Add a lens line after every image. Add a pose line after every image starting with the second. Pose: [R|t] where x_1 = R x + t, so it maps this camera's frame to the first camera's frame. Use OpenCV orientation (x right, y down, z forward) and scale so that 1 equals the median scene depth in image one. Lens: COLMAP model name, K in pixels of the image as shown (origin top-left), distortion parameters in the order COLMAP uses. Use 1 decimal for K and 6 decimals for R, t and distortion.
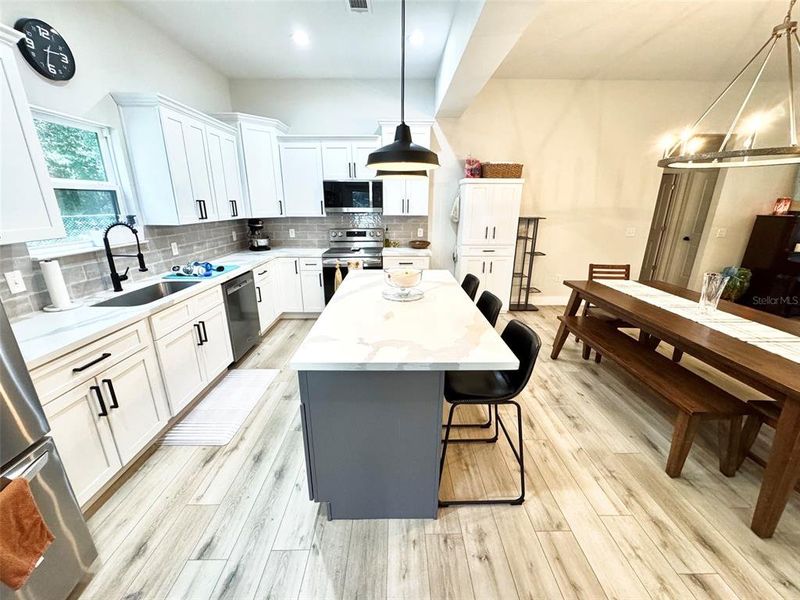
lens RADIAL K [[318.5, 0, 398.7], [0, 318.5, 299.7], [0, 0, 1]] dist [-0.004928, 0.000803]
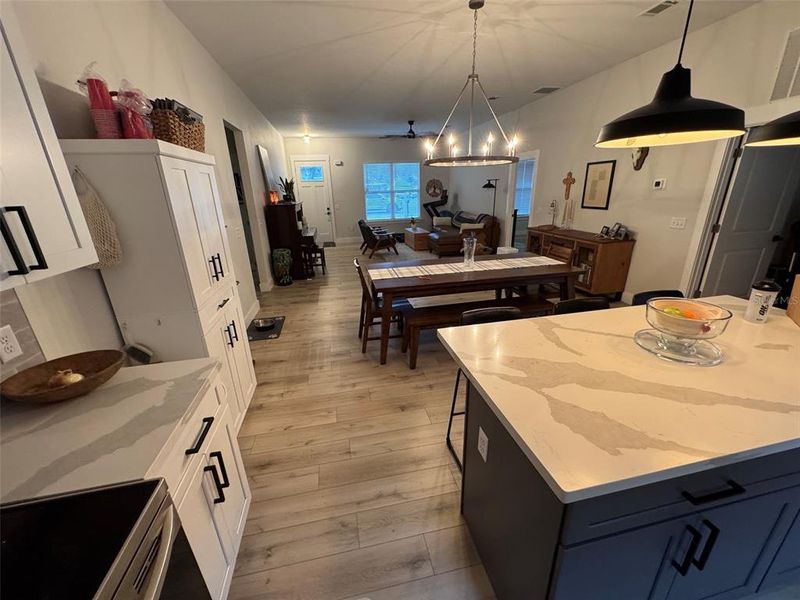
lens RADIAL K [[318.5, 0, 398.1], [0, 318.5, 299.1], [0, 0, 1]] dist [-0.004928, 0.000803]
pose [[-0.192010, -0.320384, 0.927624, -0.254971], [0.313806, 0.875545, 0.367352, -0.301428], [-0.929870, 0.361629, -0.067575, 0.936052]]
